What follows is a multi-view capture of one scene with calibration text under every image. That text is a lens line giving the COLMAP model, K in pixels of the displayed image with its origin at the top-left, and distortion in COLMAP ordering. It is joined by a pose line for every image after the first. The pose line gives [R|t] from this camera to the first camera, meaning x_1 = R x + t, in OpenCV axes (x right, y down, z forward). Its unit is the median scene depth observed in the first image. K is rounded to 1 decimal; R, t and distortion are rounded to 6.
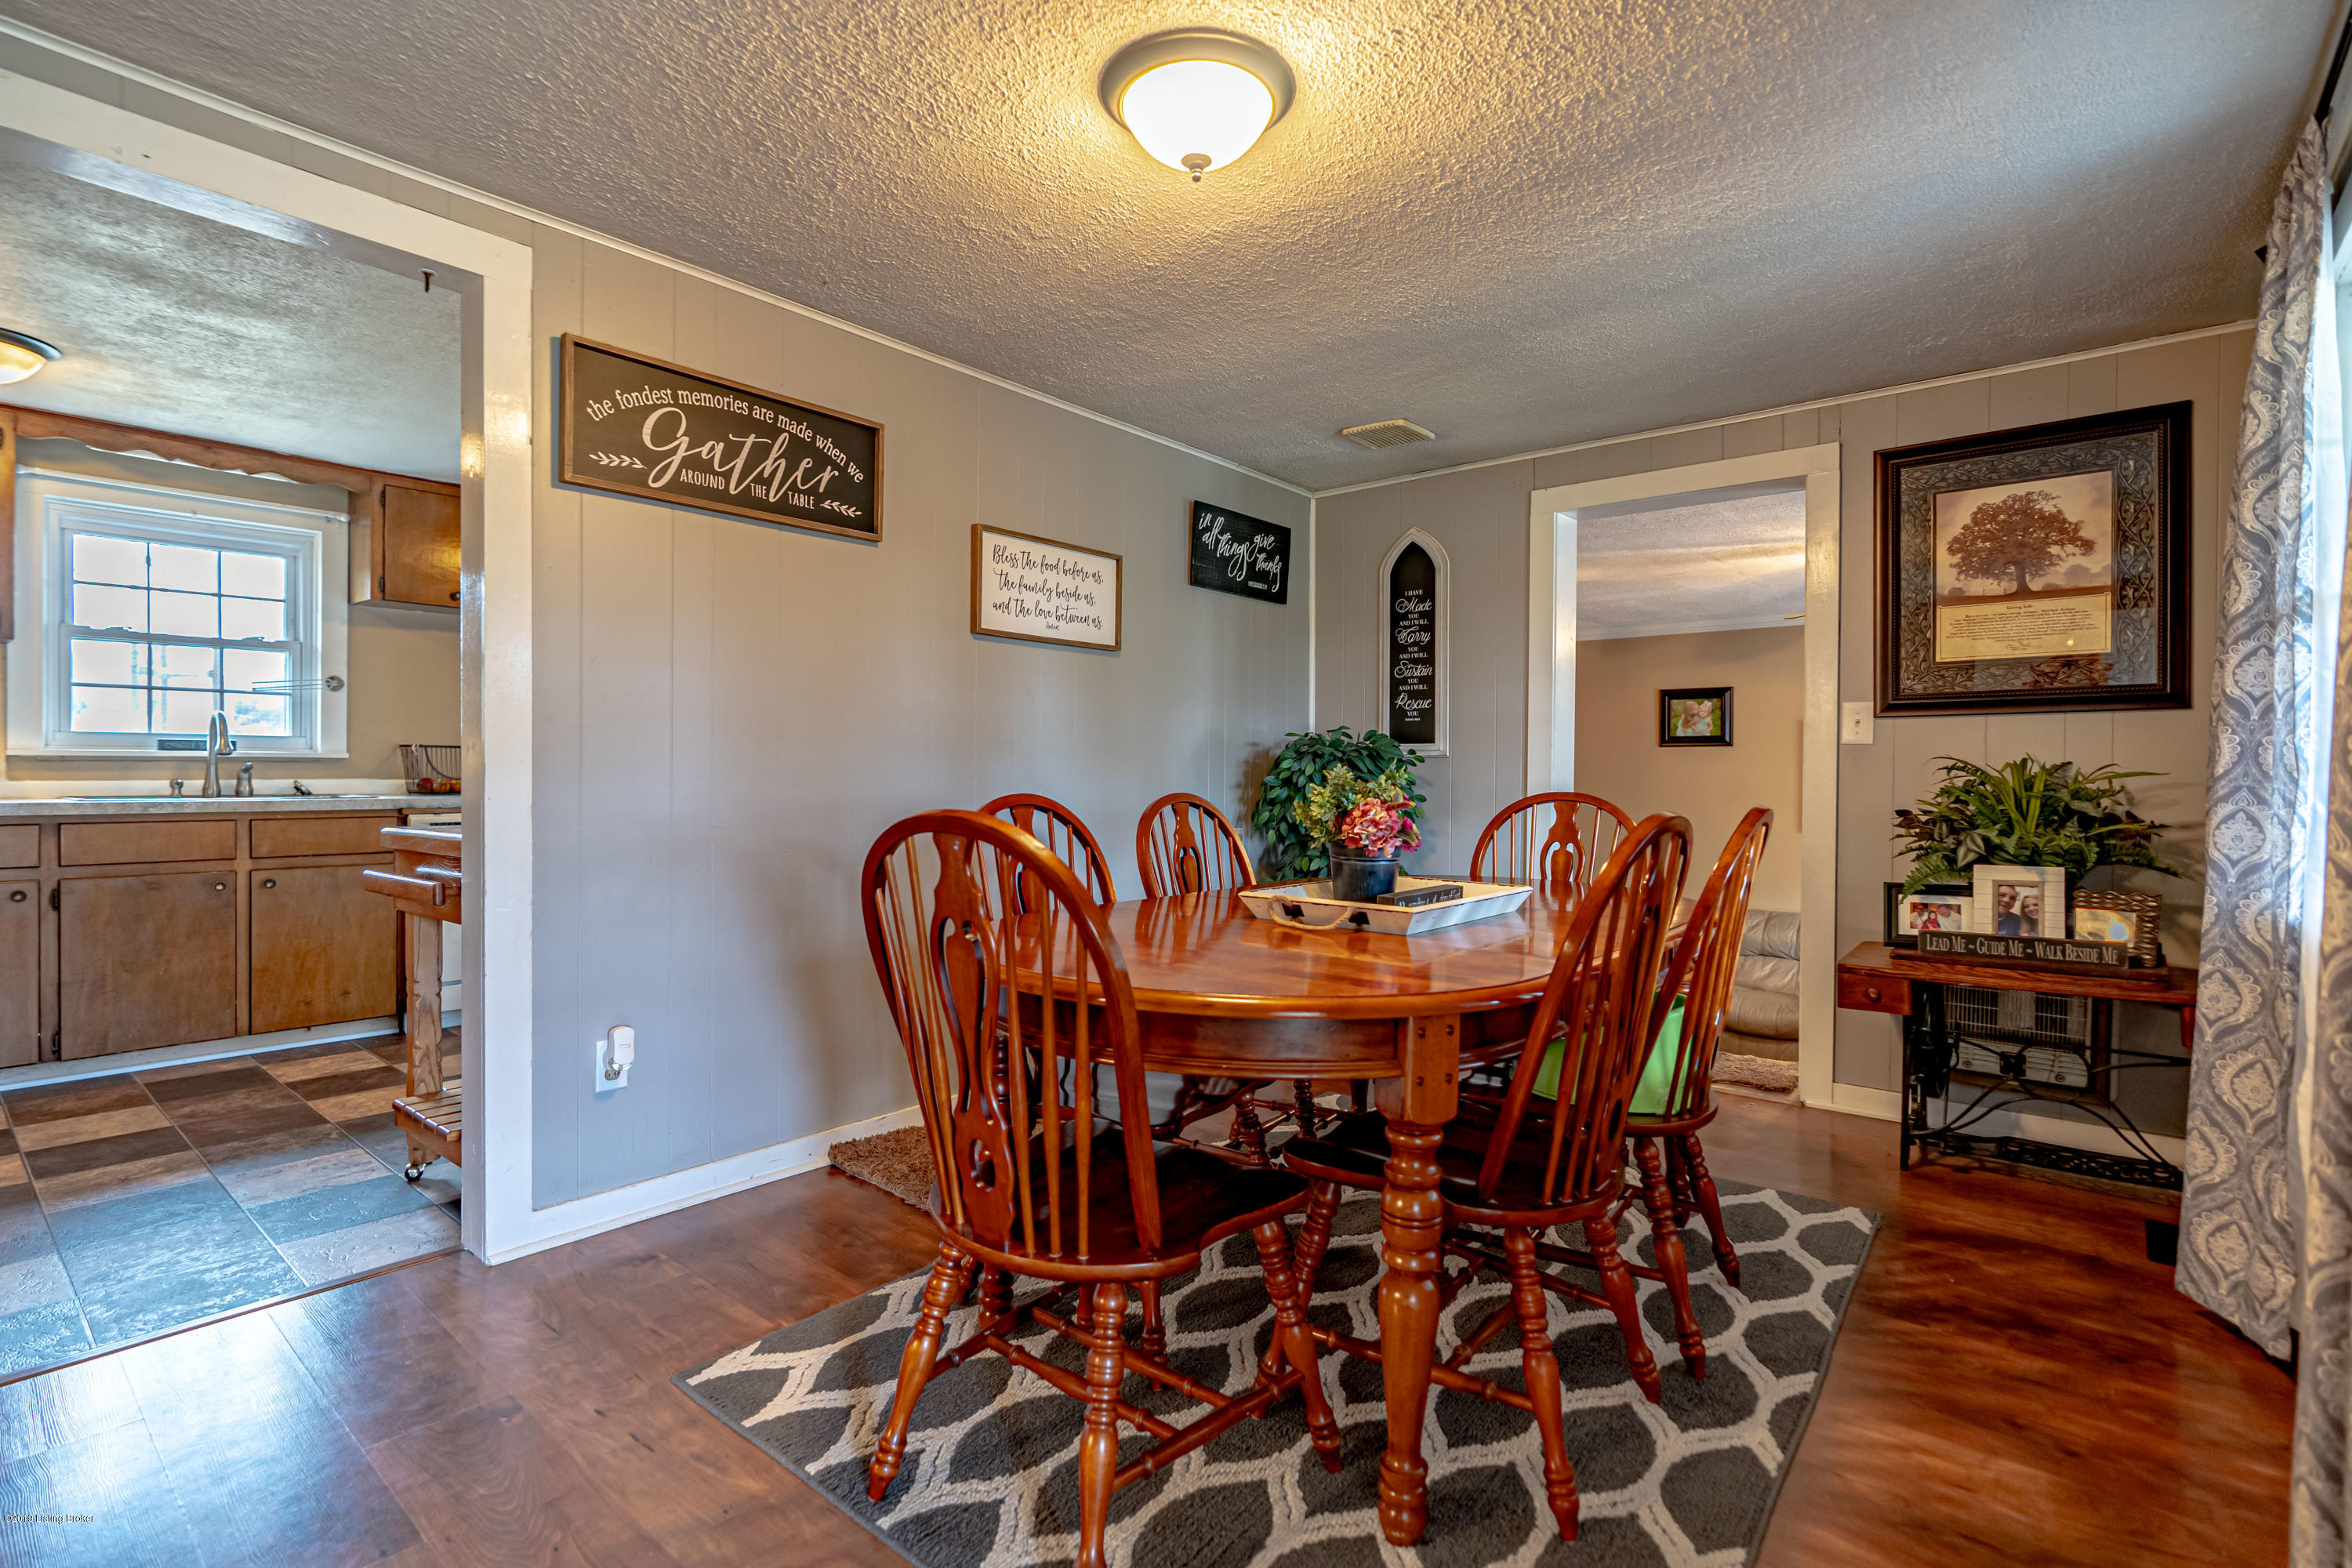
lens RADIAL K [[1069.9, 0, 1177.4], [0, 1069.9, 782.9], [0, 0, 1]] dist [-0.004035, 0.000029]
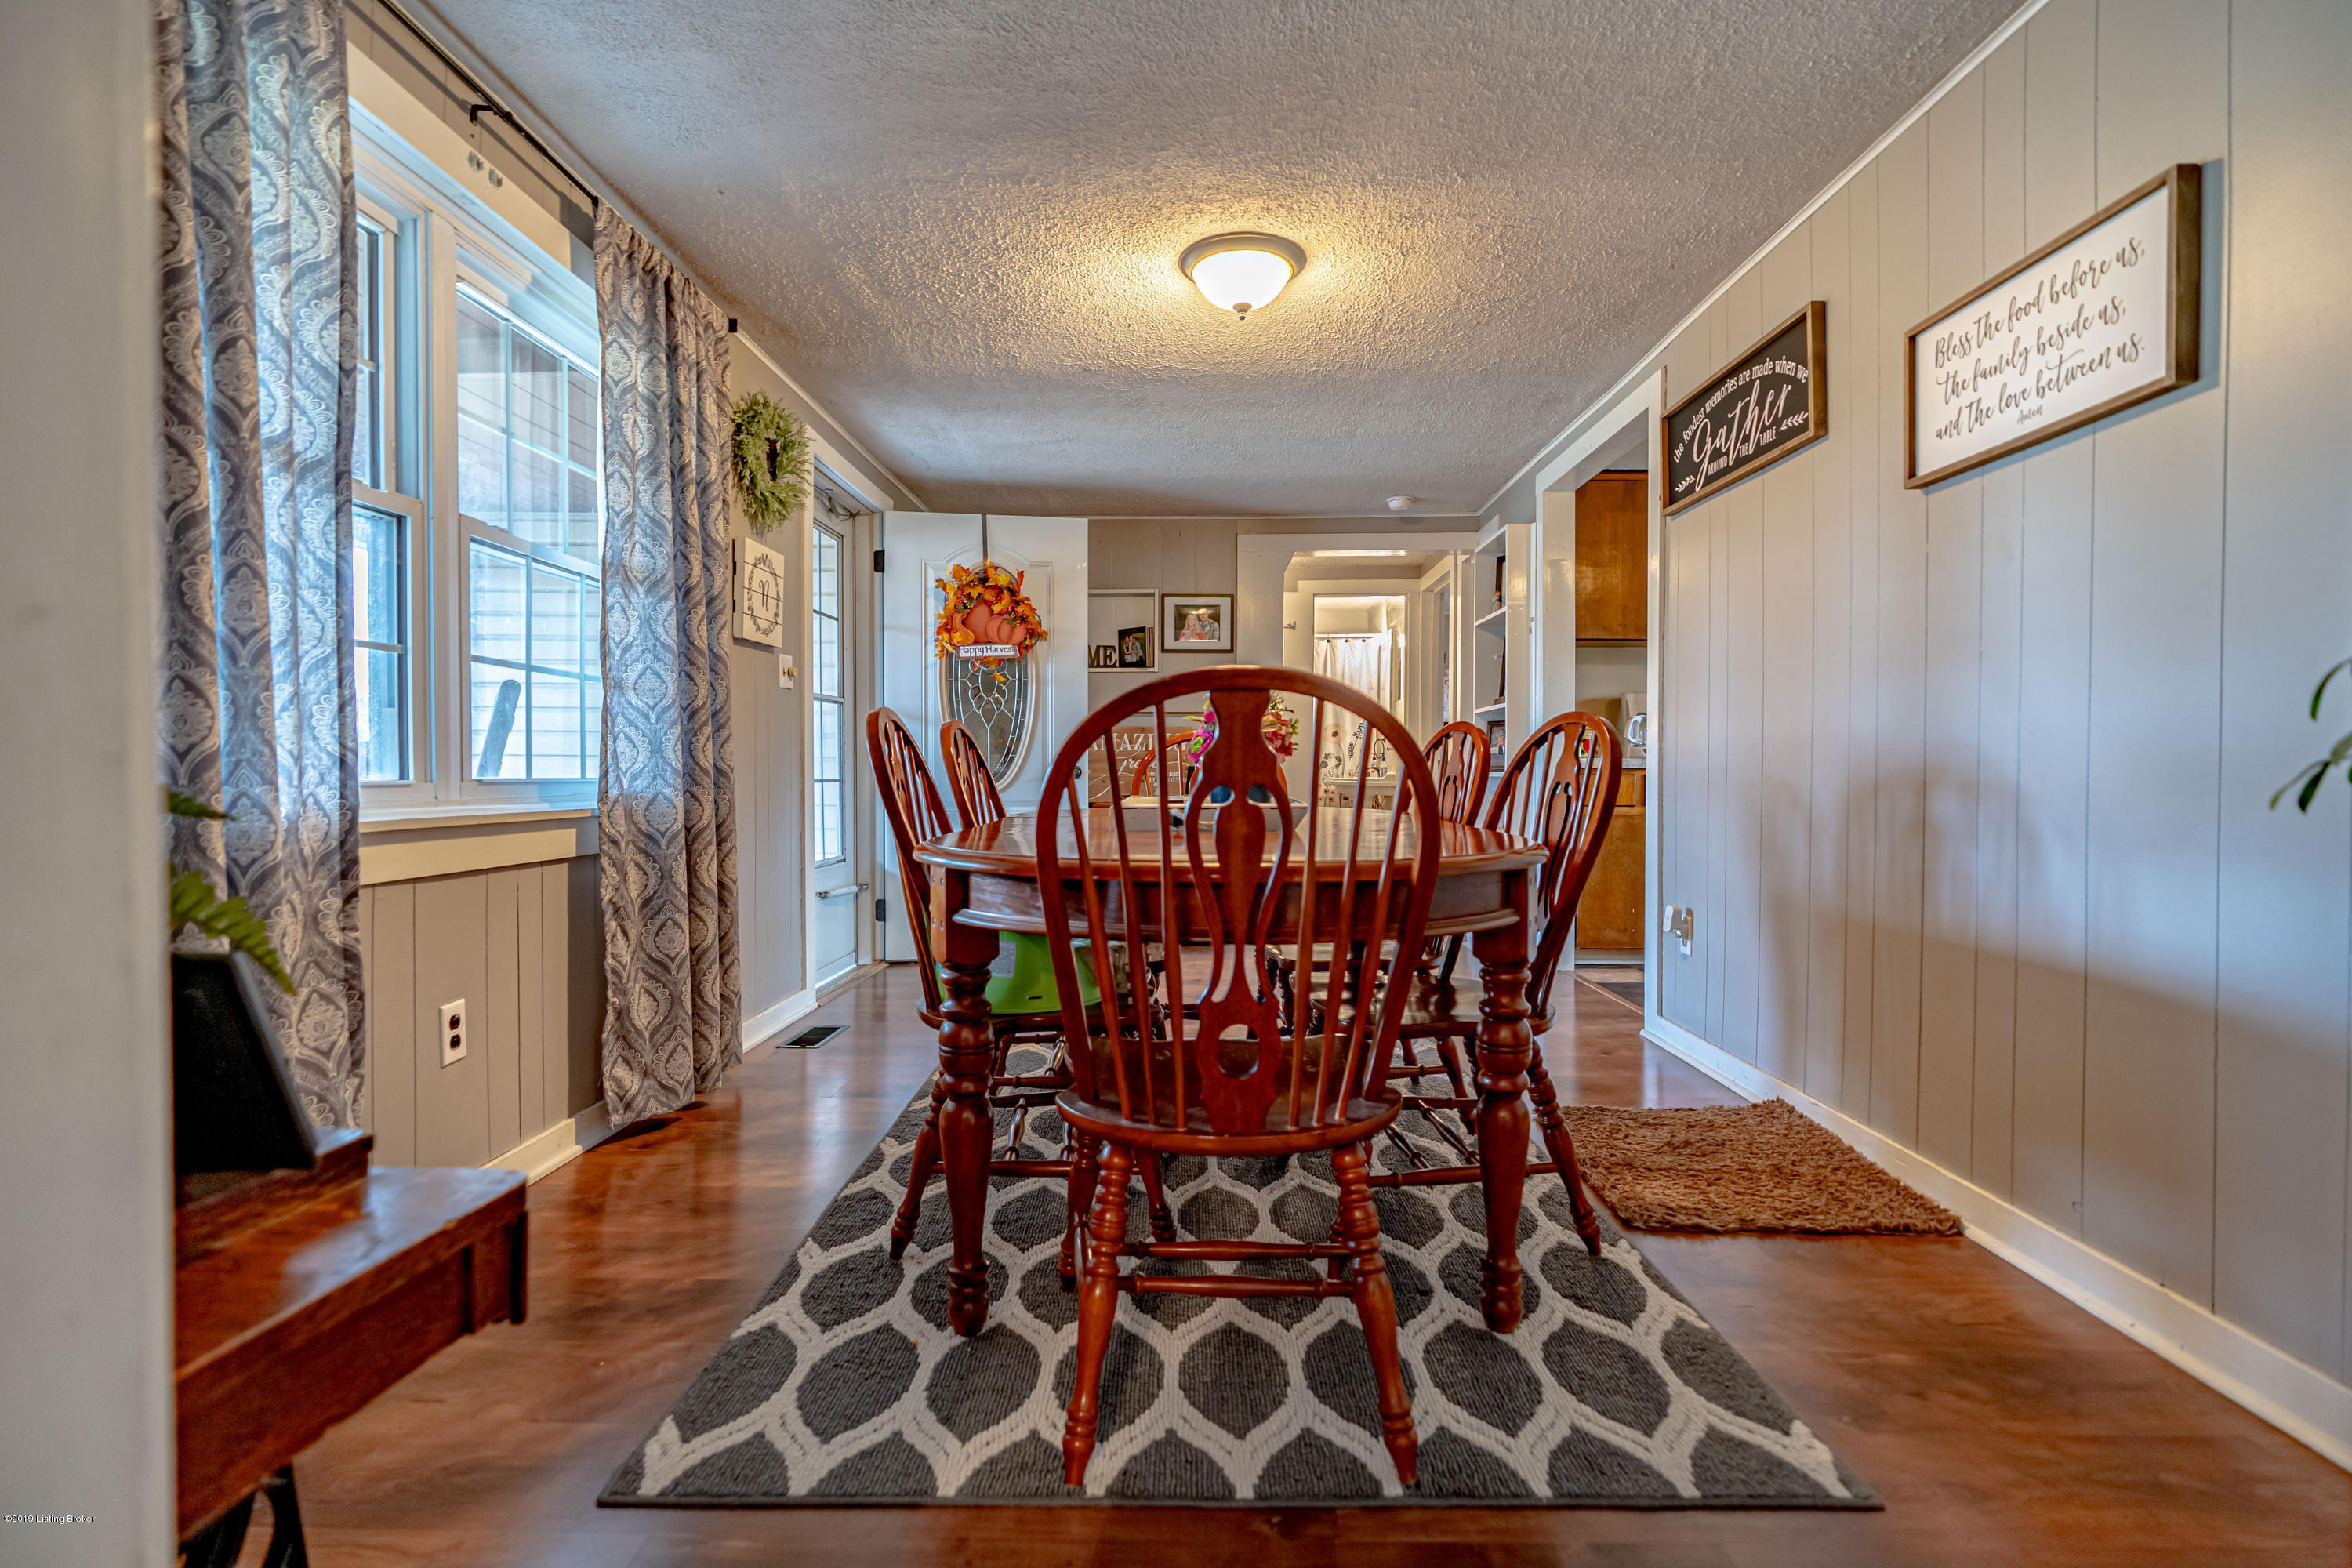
lens RADIAL K [[1069.9, 0, 1190.3], [0, 1069.9, 775.1], [0, 0, 1]] dist [-0.004035, 0.000029]
pose [[-0.777200, 0.007941, -0.629203, 0.583118], [-0.004193, 0.999833, 0.017798, 0.035674], [0.629239, 0.016471, -0.777037, 1.168928]]
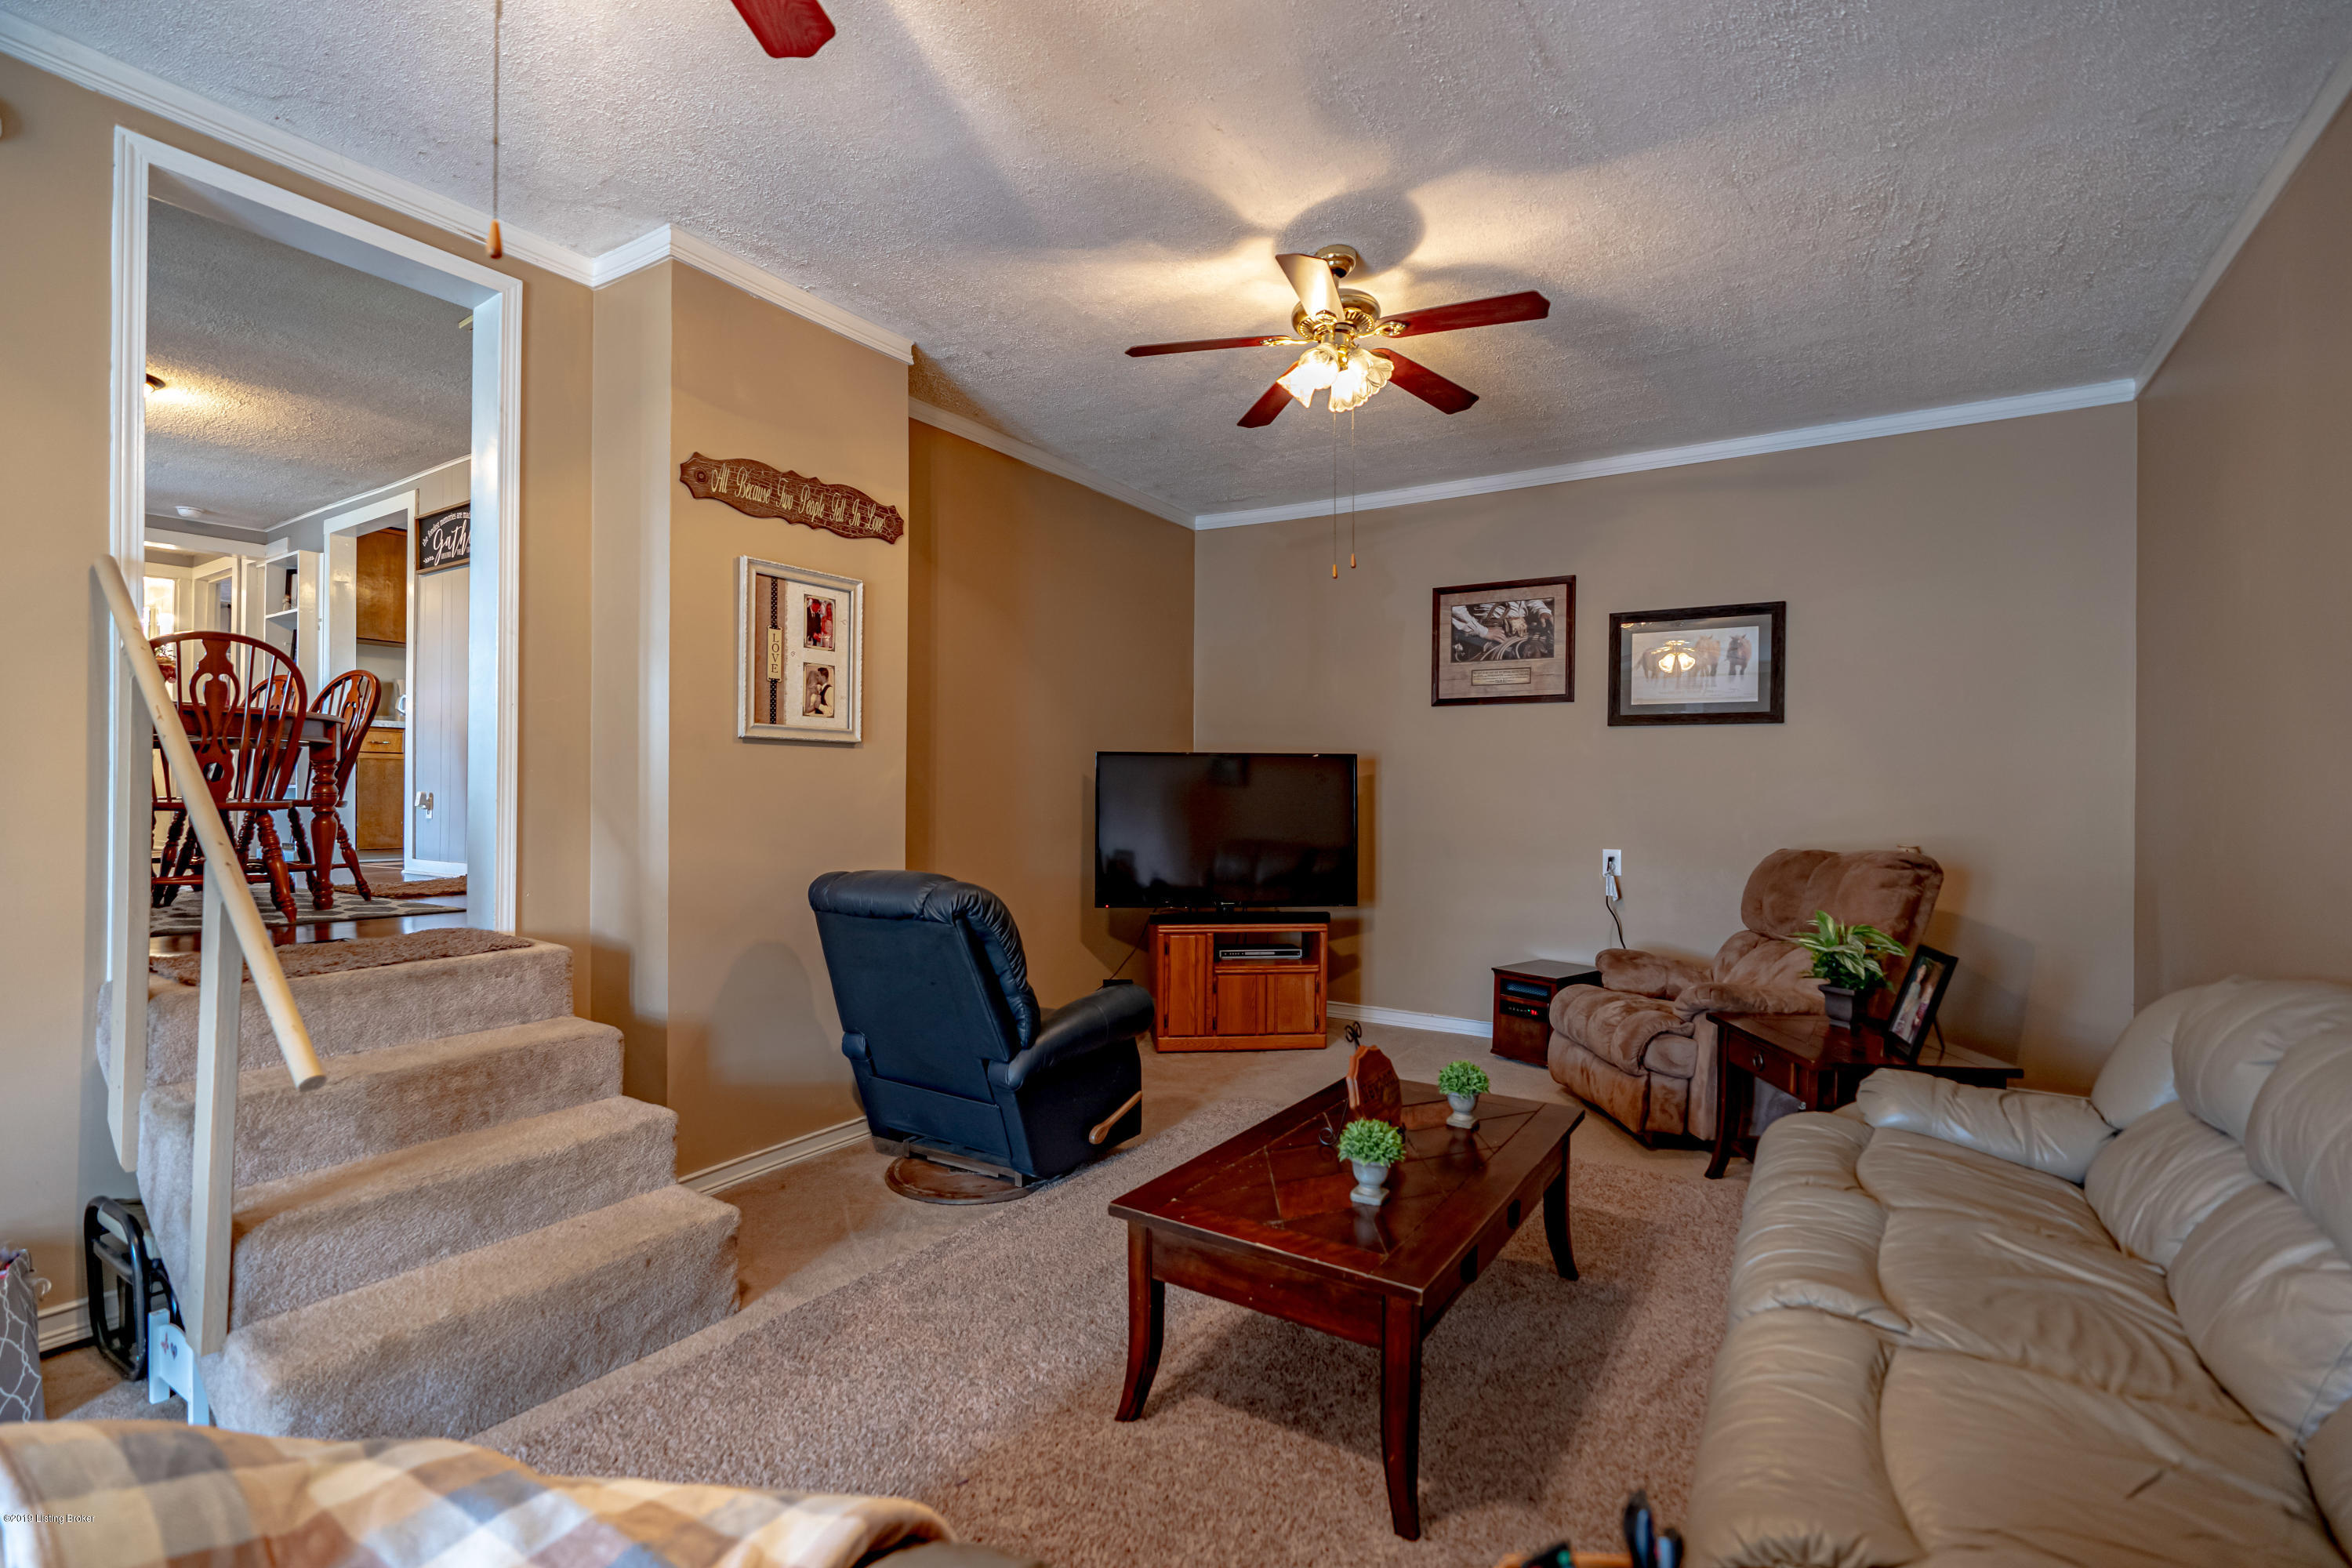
lens RADIAL K [[1069.9, 0, 1196.9], [0, 1069.9, 781.9], [0, 0, 1]] dist [-0.004035, 0.000029]
pose [[0.126031, -0.005397, -0.992012, 1.562769], [-0.011285, 0.999913, -0.006874, 0.156772], [0.991962, 0.012062, 0.125960, 1.754318]]
